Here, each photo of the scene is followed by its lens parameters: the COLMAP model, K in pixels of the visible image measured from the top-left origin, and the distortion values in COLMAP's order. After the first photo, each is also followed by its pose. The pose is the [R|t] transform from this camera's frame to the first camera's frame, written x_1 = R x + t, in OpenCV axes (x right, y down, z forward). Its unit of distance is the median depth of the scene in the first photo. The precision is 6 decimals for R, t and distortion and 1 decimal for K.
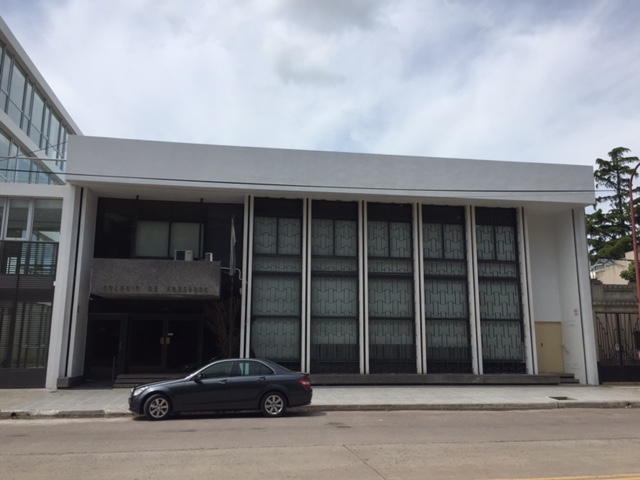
lens RADIAL K [[540.0, 0, 286.8], [0, 540.0, 240.2], [0, 0, 1]] dist [0.058632, -0.004615]
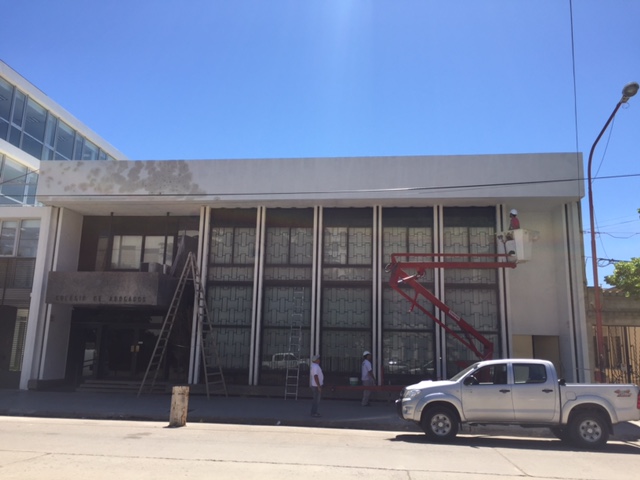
lens RADIAL K [[540.0, 0, 286.8], [0, 540.0, 240.2], [0, 0, 1]] dist [0.058632, -0.004615]
pose [[0.961303, -0.034230, -0.273360, 0.352101], [0.028023, 0.999254, -0.026579, 0.011415], [0.274065, 0.017890, 0.961545, 0.060440]]
